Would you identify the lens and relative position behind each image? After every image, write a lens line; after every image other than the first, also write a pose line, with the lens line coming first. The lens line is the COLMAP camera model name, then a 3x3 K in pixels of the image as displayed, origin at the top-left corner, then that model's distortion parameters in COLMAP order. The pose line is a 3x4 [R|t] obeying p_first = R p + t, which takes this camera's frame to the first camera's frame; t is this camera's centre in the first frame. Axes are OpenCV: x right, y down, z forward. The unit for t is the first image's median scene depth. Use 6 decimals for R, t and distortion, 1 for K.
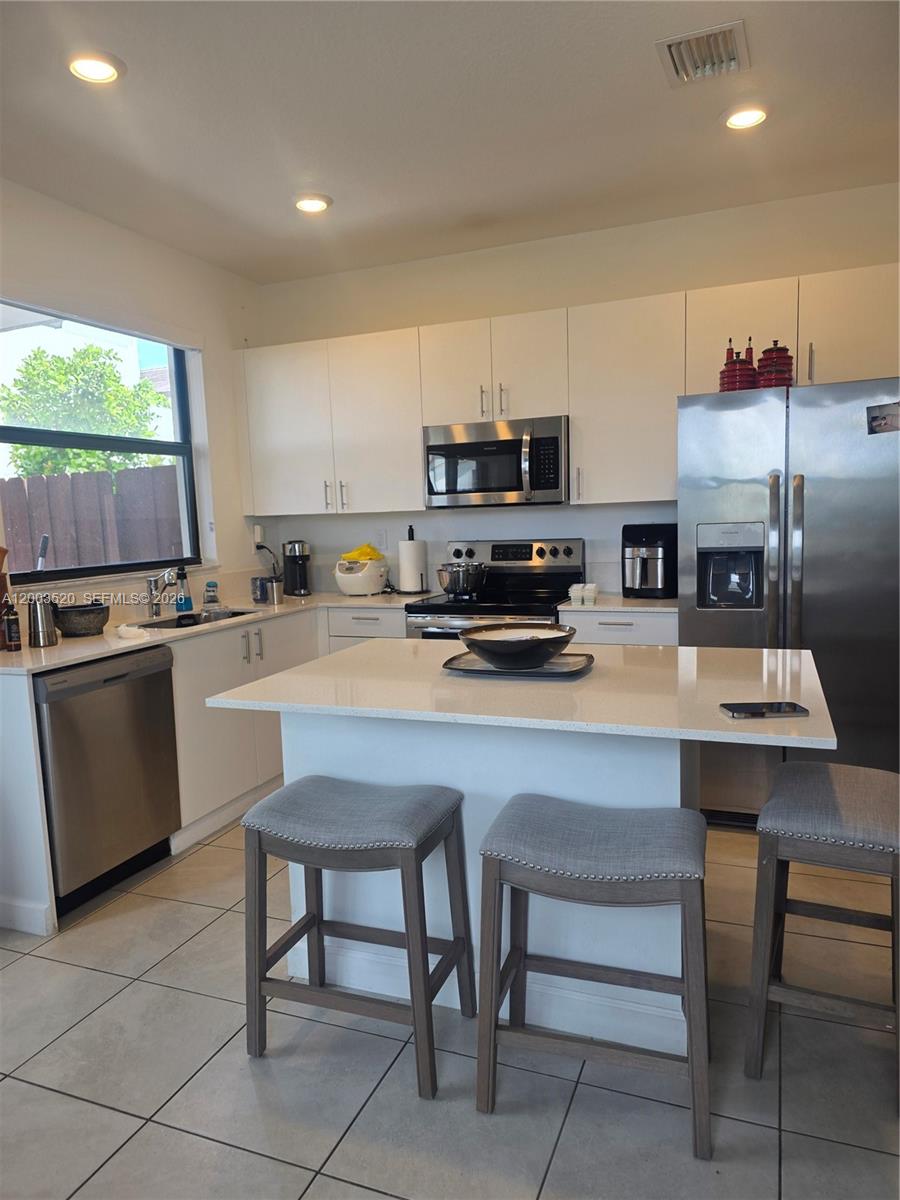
lens RADIAL K [[811.6, 0, 434.1], [0, 811.6, 614.5], [0, 0, 1]] dist [0.055073, -0.056437]
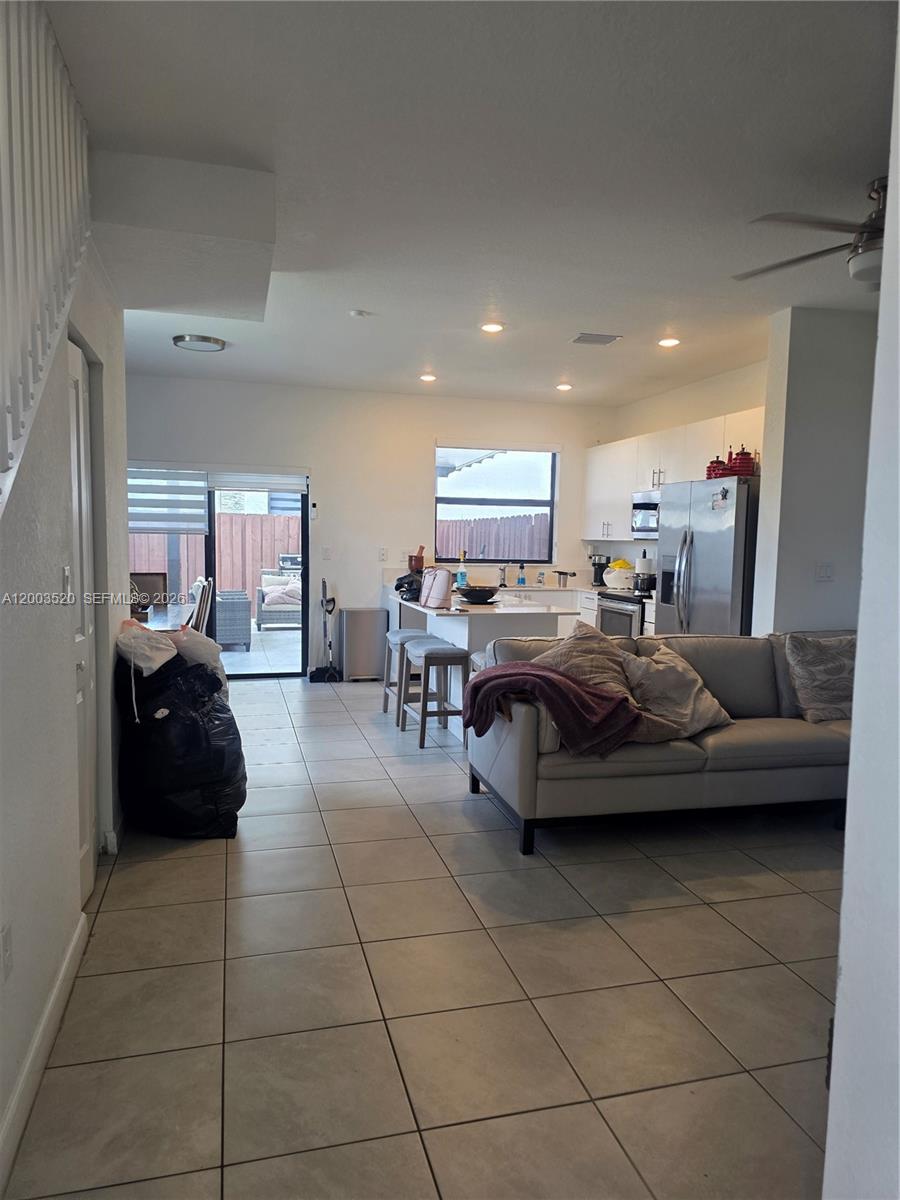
lens RADIAL K [[811.6, 0, 439.1], [0, 811.6, 603.6], [0, 0, 1]] dist [0.055073, -0.056437]
pose [[0.590702, 0.113673, -0.798843, 1.505594], [-0.141559, 0.989272, 0.036096, -0.002163], [0.794375, 0.091761, 0.600456, -0.451436]]
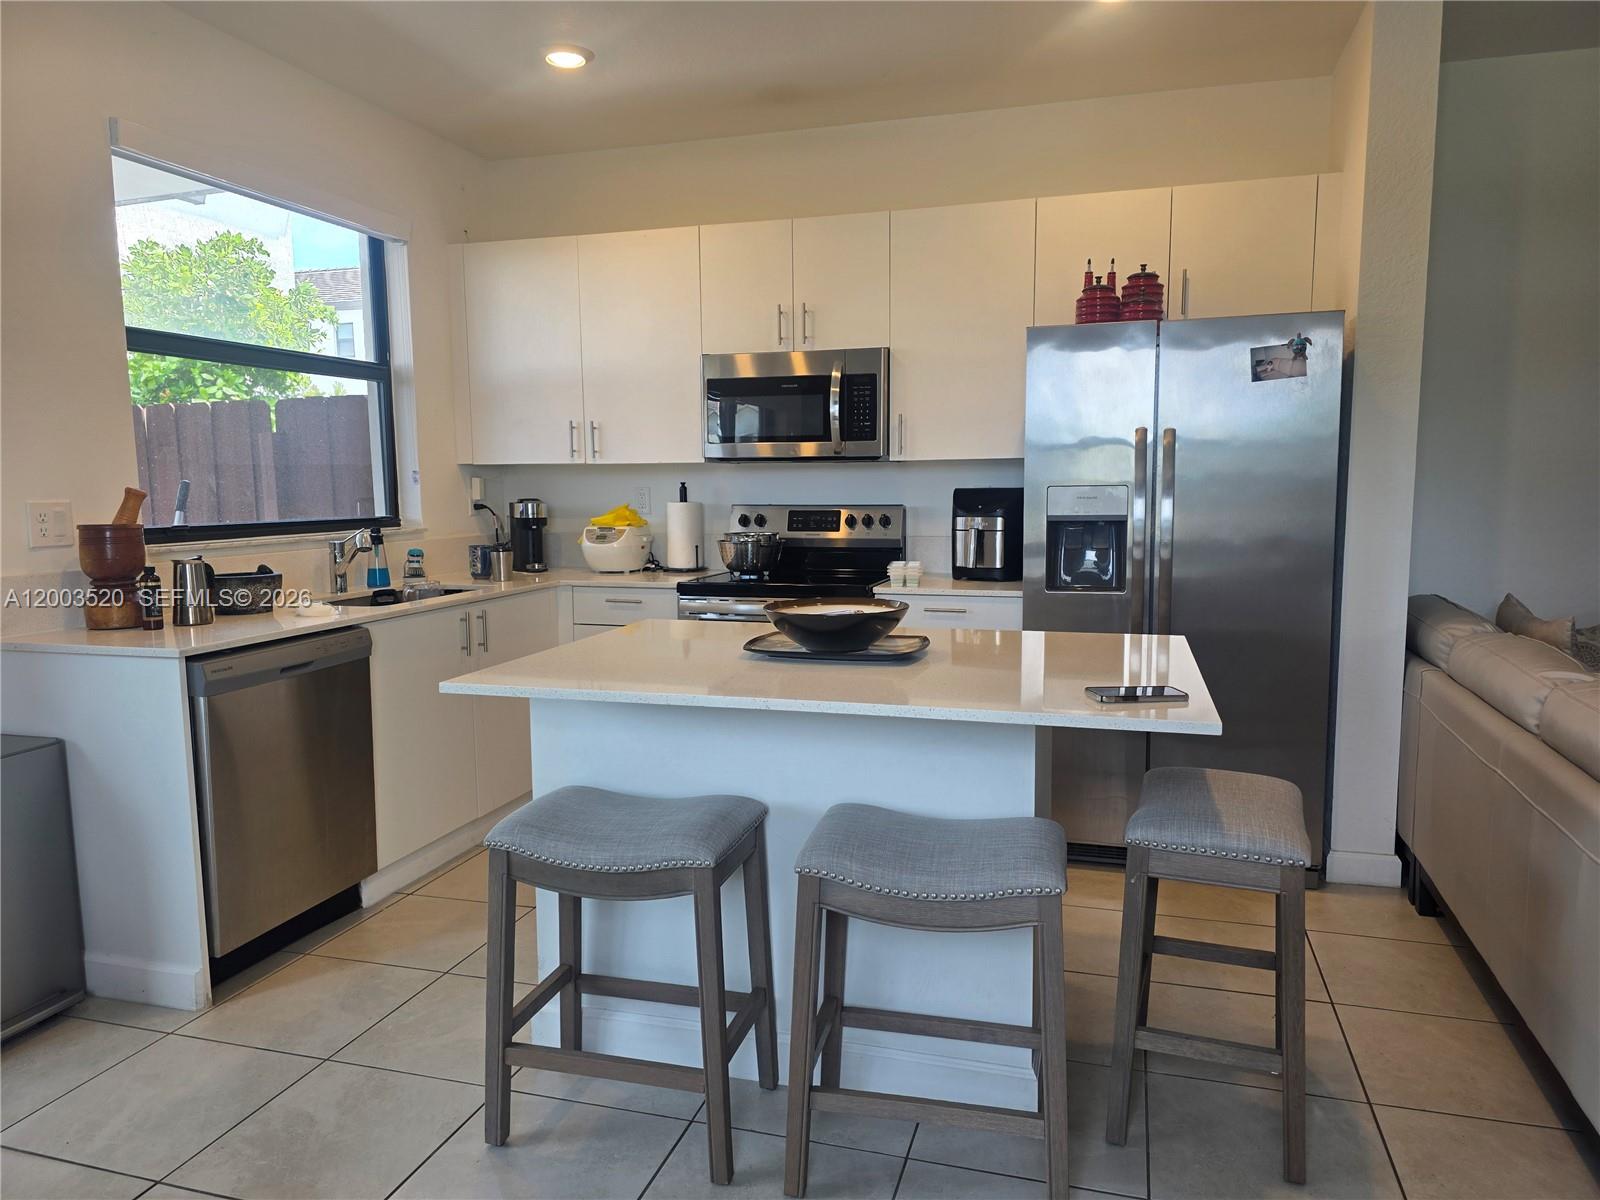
lens RADIAL K [[1082.2, 0, 794.3], [0, 1082.2, 611.0], [0, 0, 1]] dist [0.055073, -0.056437]
pose [[0.994727, 0.016102, 0.101290, -0.036076], [-0.015123, 0.999831, -0.010421, 0.029220], [-0.101441, 0.008834, 0.994802, -0.044373]]
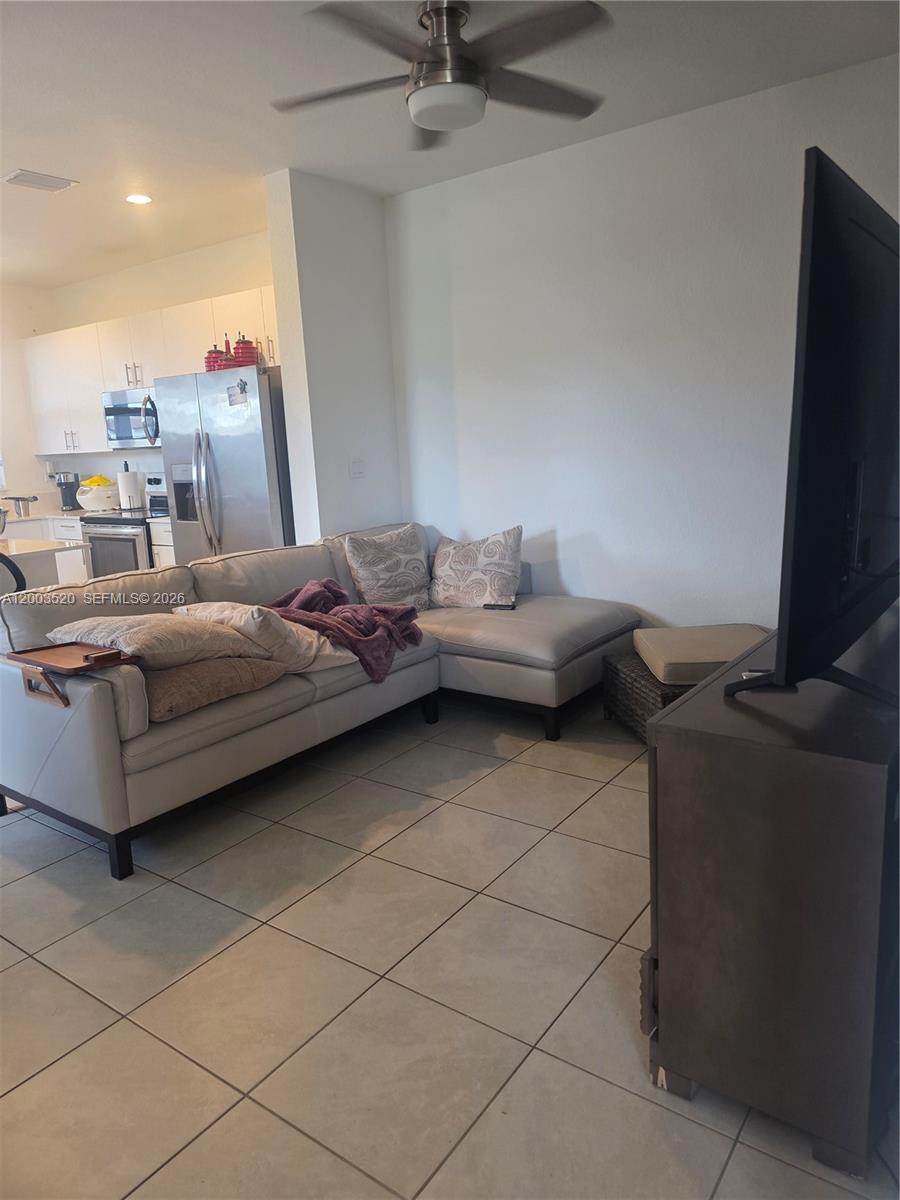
lens RADIAL K [[811.6, 0, 451.5], [0, 811.6, 591.5], [0, 0, 1]] dist [0.055073, -0.056437]
pose [[0.970721, 0.032228, -0.238038, 1.225133], [-0.016169, 0.997478, 0.069112, 0.010961], [0.239665, -0.063239, 0.968794, -0.356582]]
